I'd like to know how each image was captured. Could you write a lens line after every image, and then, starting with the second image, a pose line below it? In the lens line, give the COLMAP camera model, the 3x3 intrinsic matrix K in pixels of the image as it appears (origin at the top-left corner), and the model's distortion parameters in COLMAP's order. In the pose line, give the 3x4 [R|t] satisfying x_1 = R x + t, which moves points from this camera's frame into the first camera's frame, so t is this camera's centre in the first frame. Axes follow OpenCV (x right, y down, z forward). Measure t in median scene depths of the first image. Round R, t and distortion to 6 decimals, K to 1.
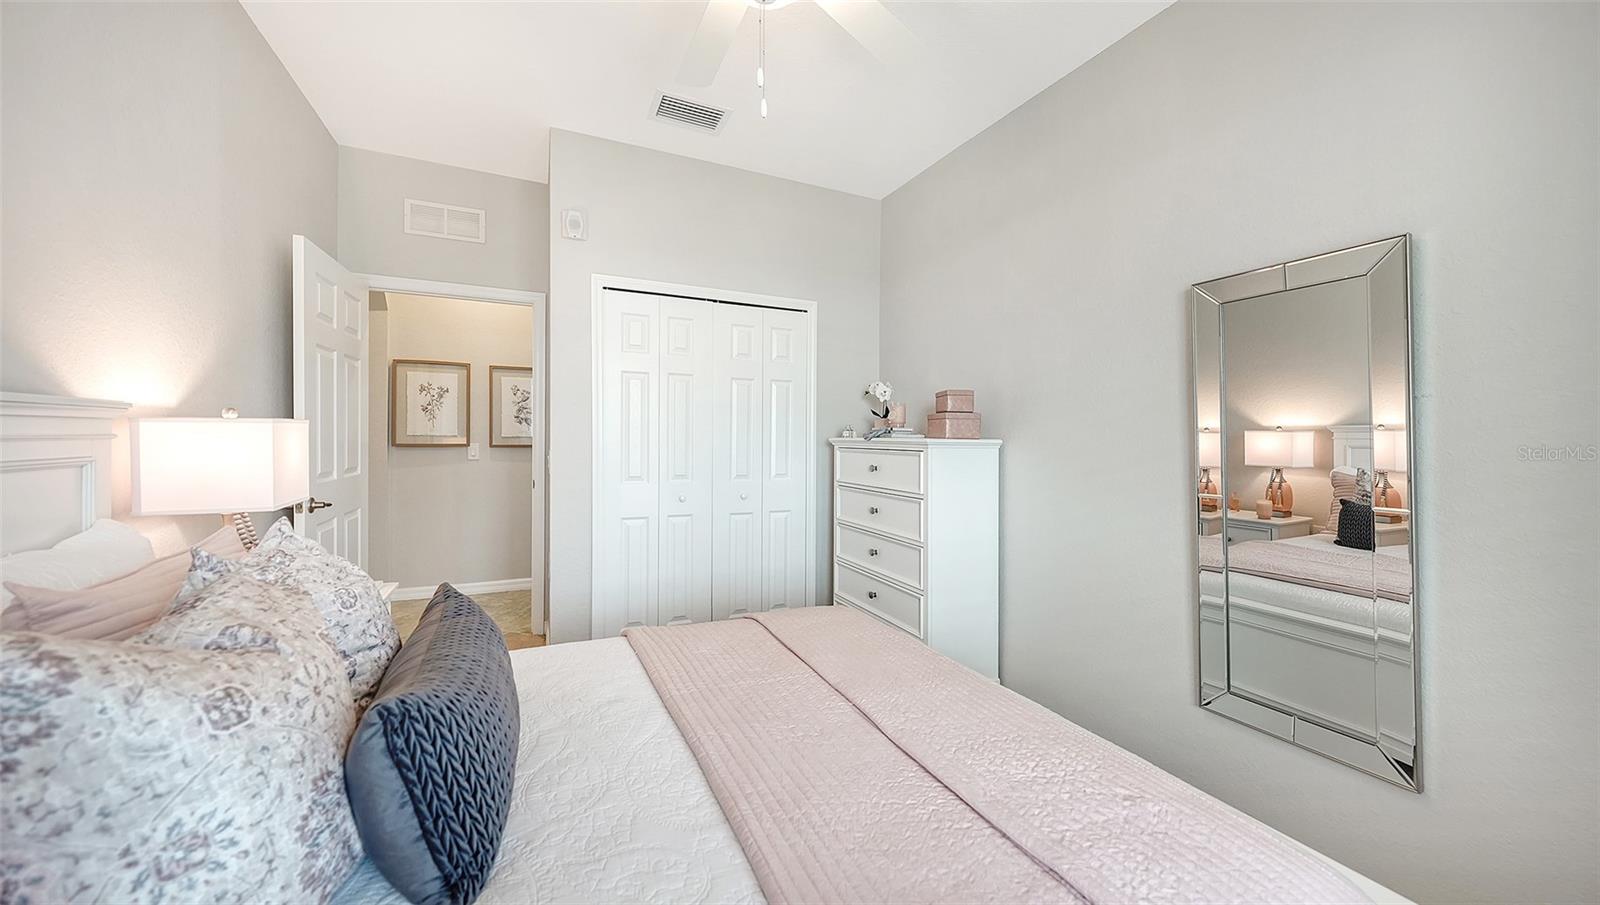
lens RADIAL K [[558.3, 0, 800.0], [0, 558.3, 440.3], [0, 0, 1]] dist [-0.000294, 0.000477]
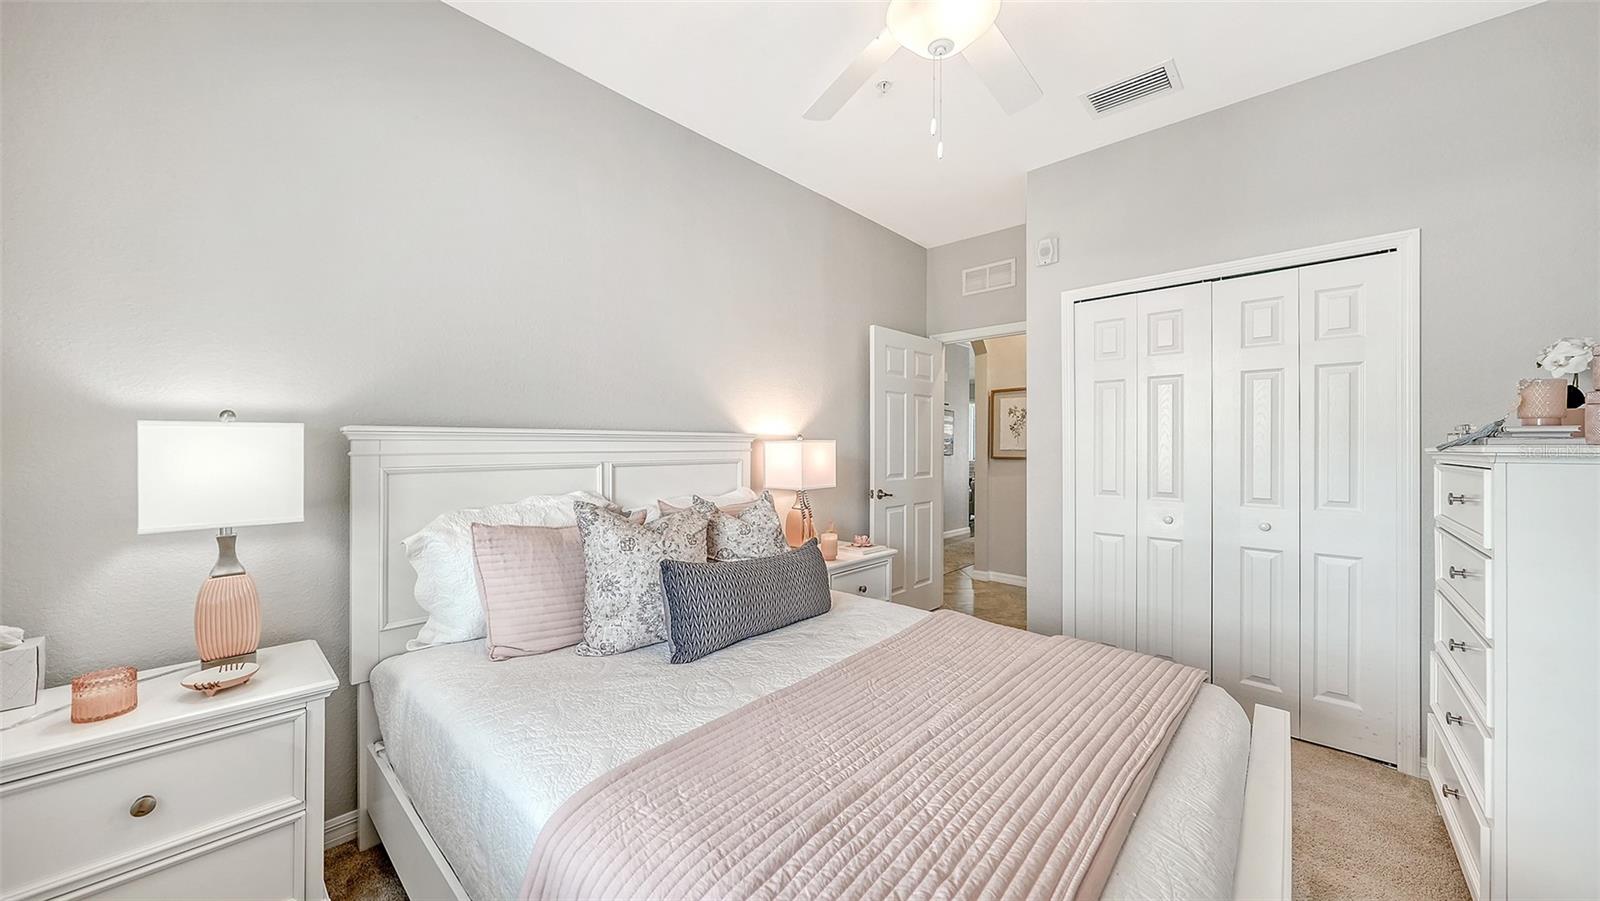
lens RADIAL K [[568.7, 0, 806.1], [0, 568.7, 446.8], [0, 0, 1]] dist [-0.005608, -0.000050]
pose [[0.386260, -0.014128, -0.922282, 0.445870], [-0.001897, 0.999868, -0.016111, 0.008132], [0.922388, 0.007973, 0.386182, 0.164915]]
